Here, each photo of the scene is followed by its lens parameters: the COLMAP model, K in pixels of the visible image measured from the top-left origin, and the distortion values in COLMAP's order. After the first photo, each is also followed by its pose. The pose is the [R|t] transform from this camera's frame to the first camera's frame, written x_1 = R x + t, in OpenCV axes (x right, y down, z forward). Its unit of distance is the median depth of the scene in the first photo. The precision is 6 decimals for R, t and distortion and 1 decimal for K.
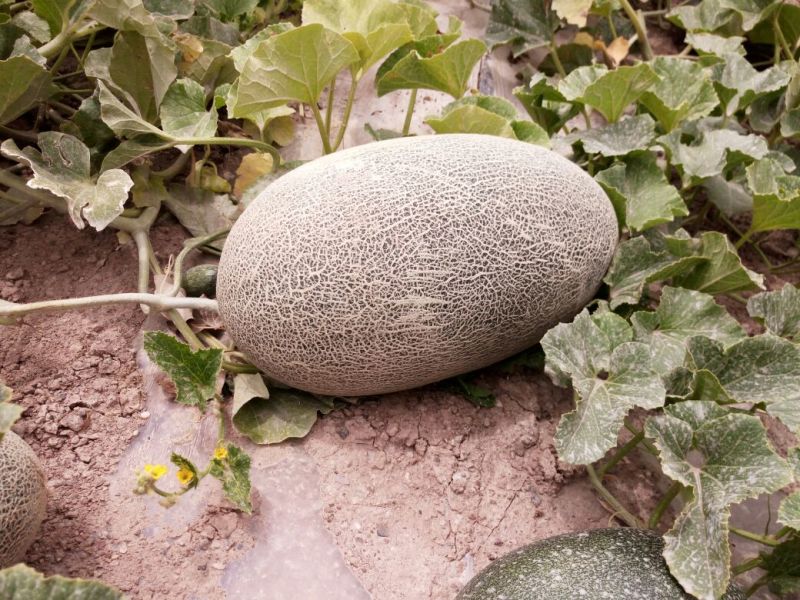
lens RADIAL K [[610.0, 0, 400.0], [0, 610.0, 300.0], [0, 0, 1]] dist [-0.027428, 0.031596]
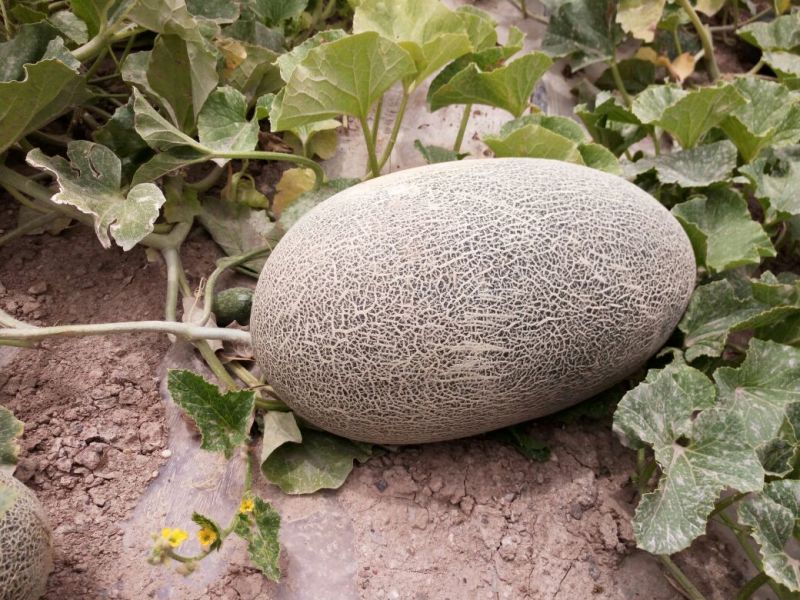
lens RADIAL K [[610.0, 0, 400.0], [0, 610.0, 300.0], [0, 0, 1]] dist [-0.027428, 0.031596]
pose [[0.998175, 0.043843, -0.041521, -0.040808], [-0.044251, 0.998980, -0.008952, -0.048375], [0.041086, 0.010773, 0.999098, 0.098397]]
